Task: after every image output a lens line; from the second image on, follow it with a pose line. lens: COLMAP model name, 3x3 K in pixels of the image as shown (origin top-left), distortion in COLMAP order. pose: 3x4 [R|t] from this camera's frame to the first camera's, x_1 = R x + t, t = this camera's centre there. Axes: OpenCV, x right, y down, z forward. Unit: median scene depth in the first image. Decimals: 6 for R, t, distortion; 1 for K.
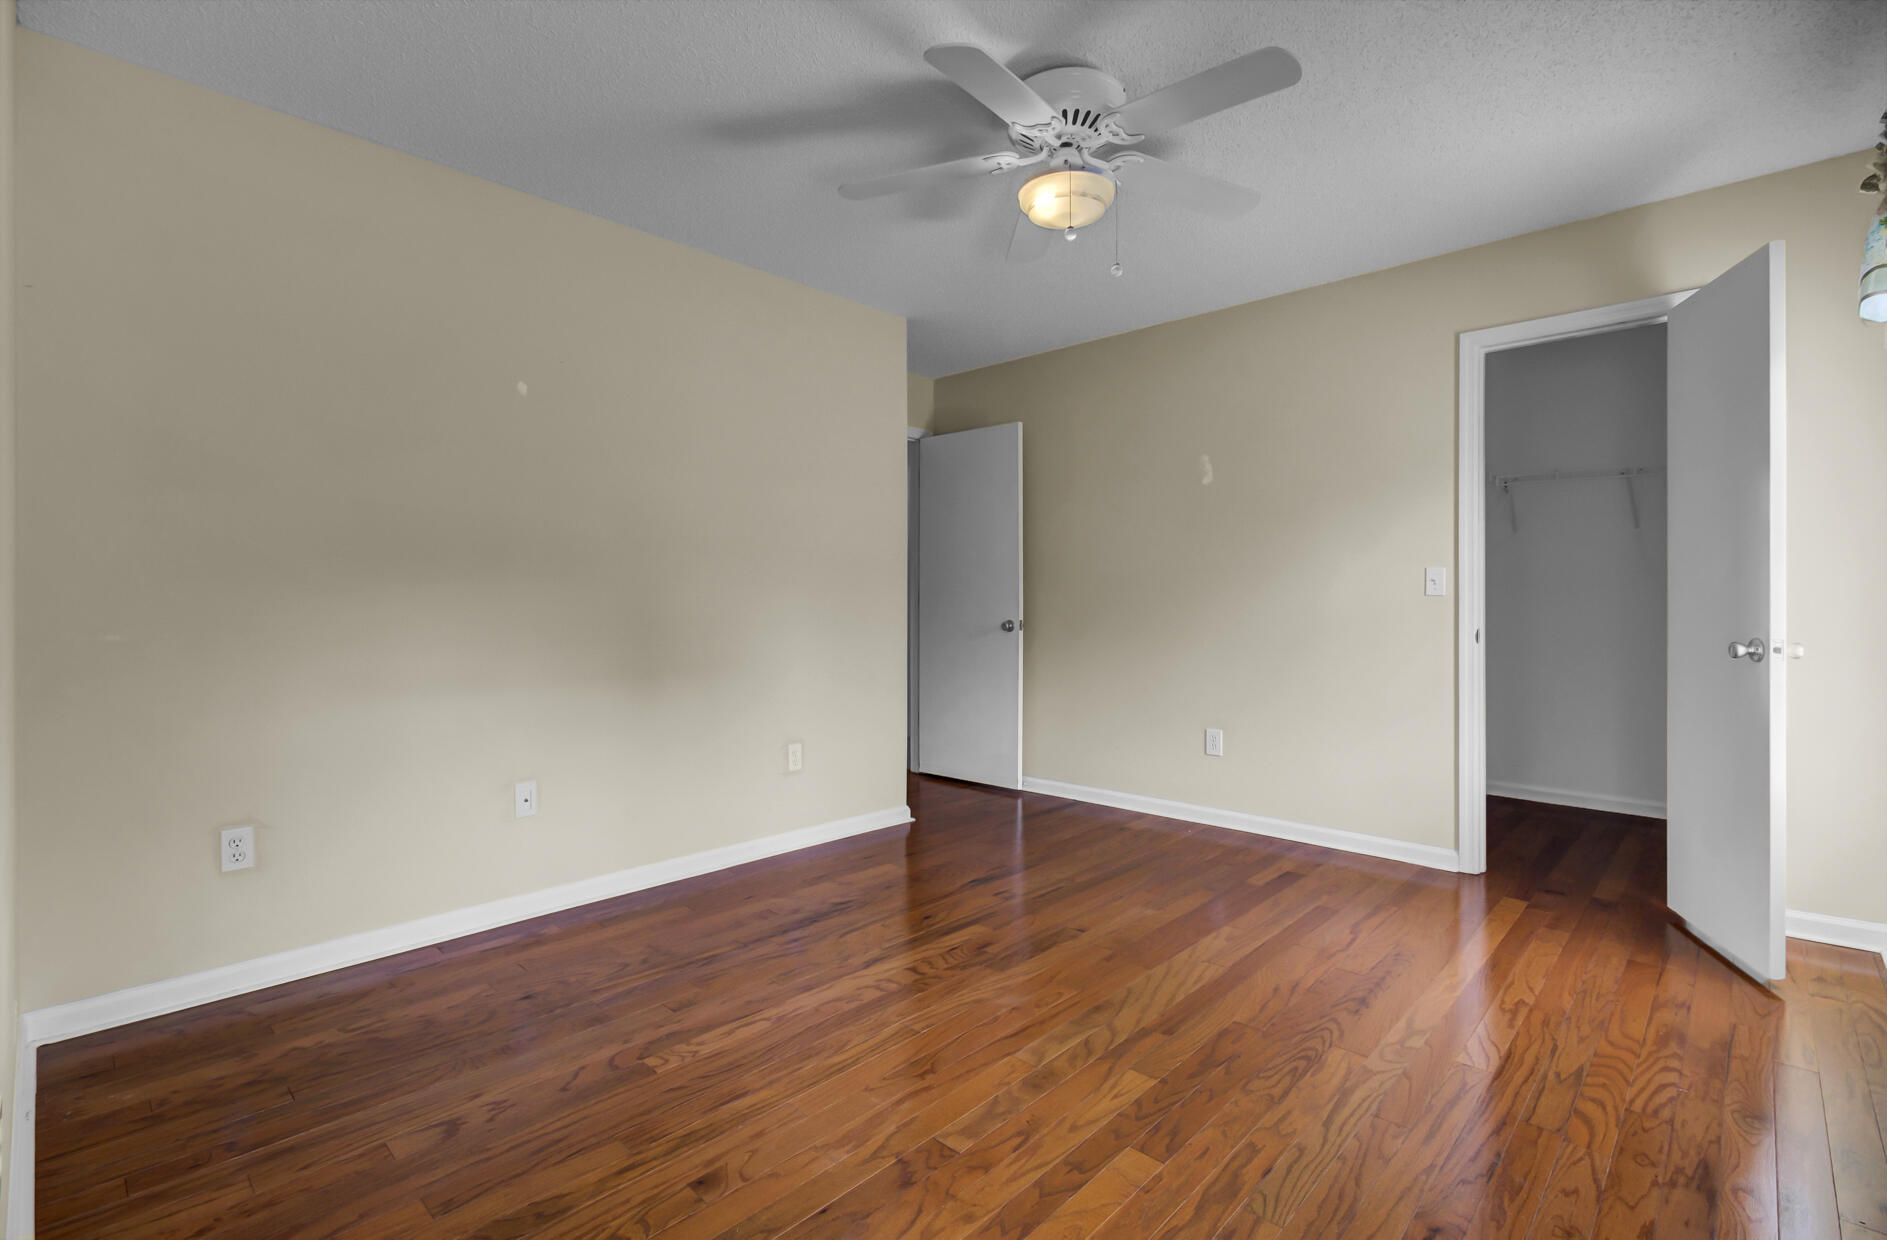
lens RADIAL K [[874.3, 0, 939.0], [0, 874.3, 607.7], [0, 0, 1]] dist [-0.001562, 0.000160]
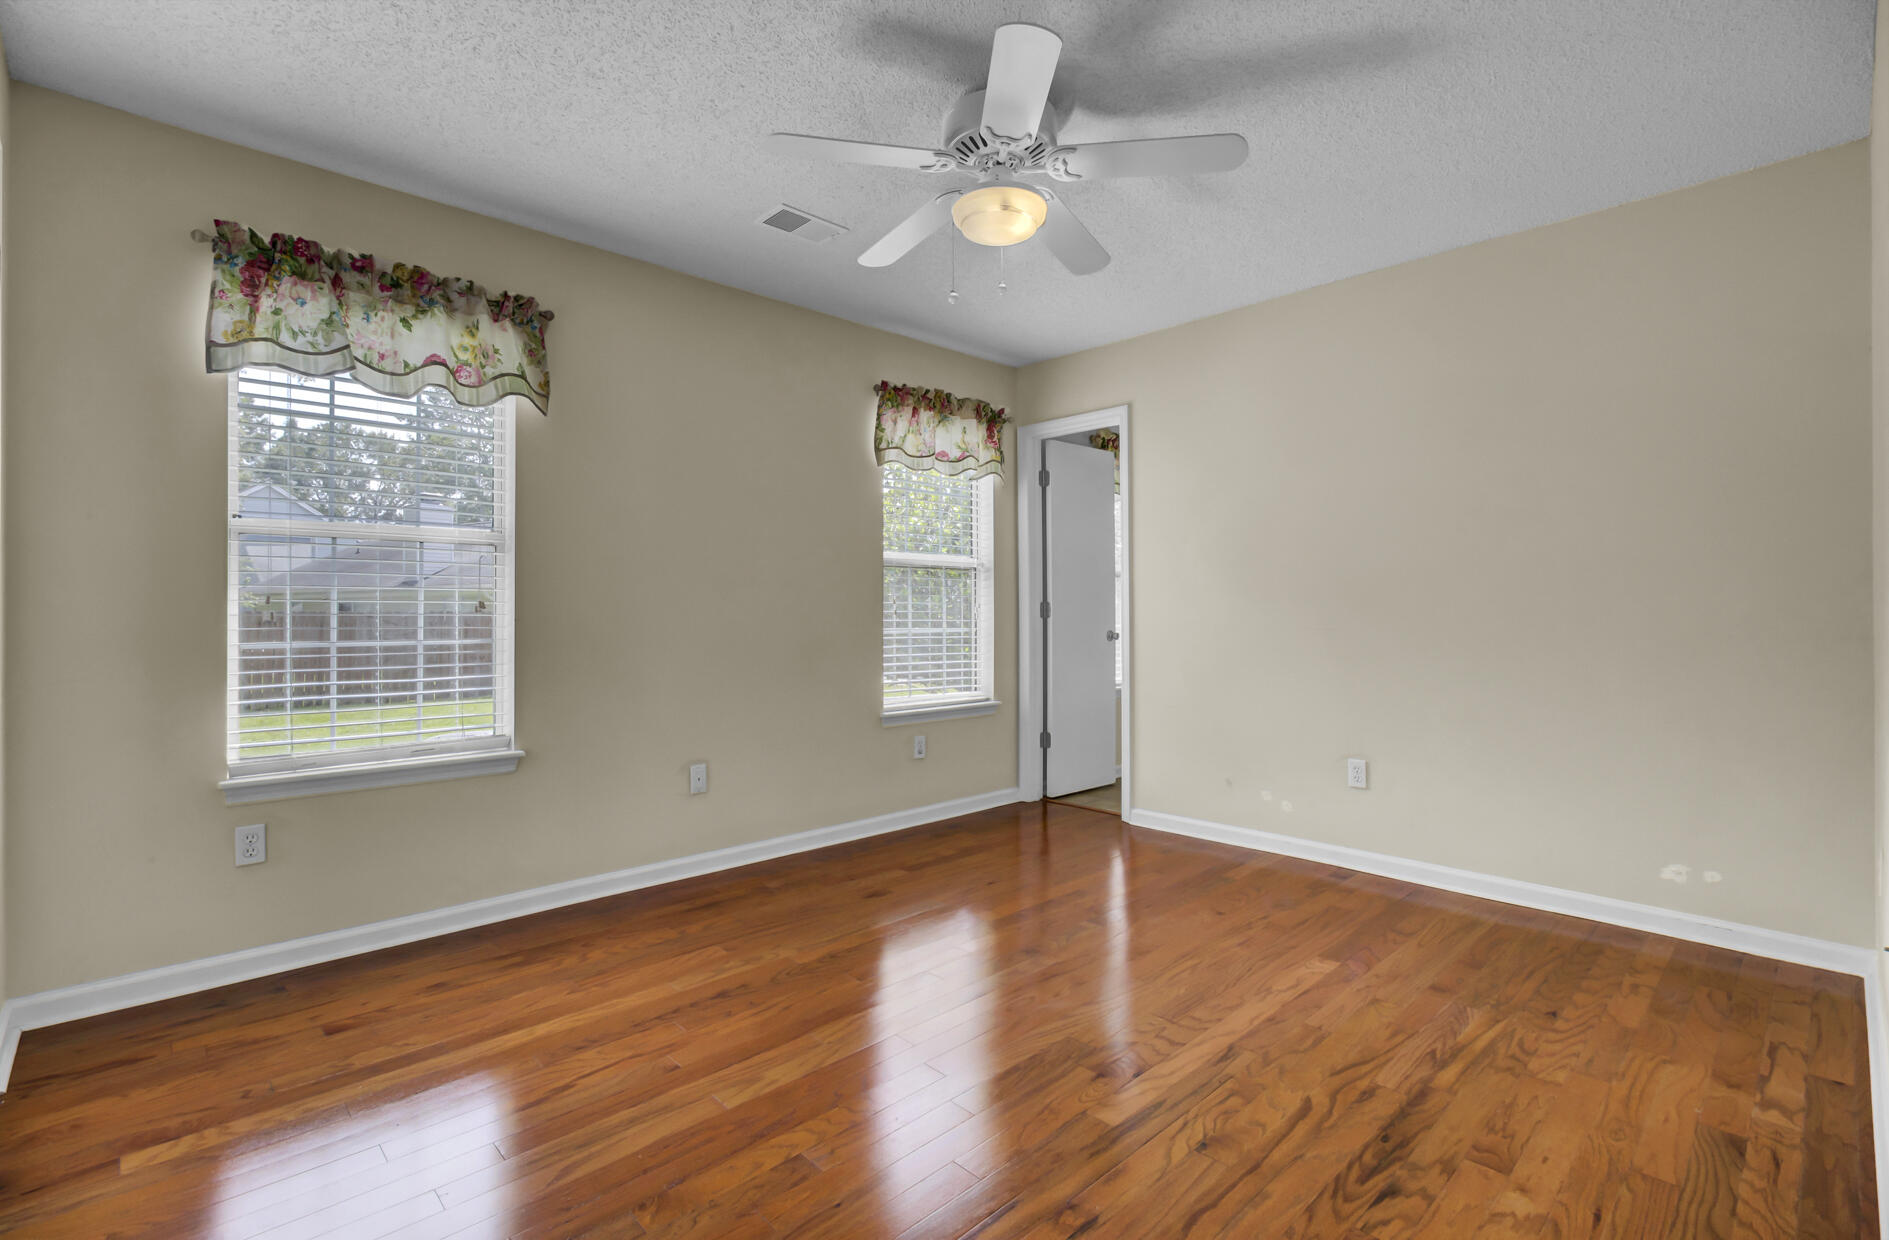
lens RADIAL K [[875.2, 0, 940.0], [0, 875.2, 607.7], [0, 0, 1]] dist [-0.001562, 0.000160]
pose [[-0.998859, 0.003307, 0.047645, 0.160530], [0.003474, 0.999988, 0.003421, -0.015487], [-0.047634, 0.003583, -0.998858, 1.918158]]
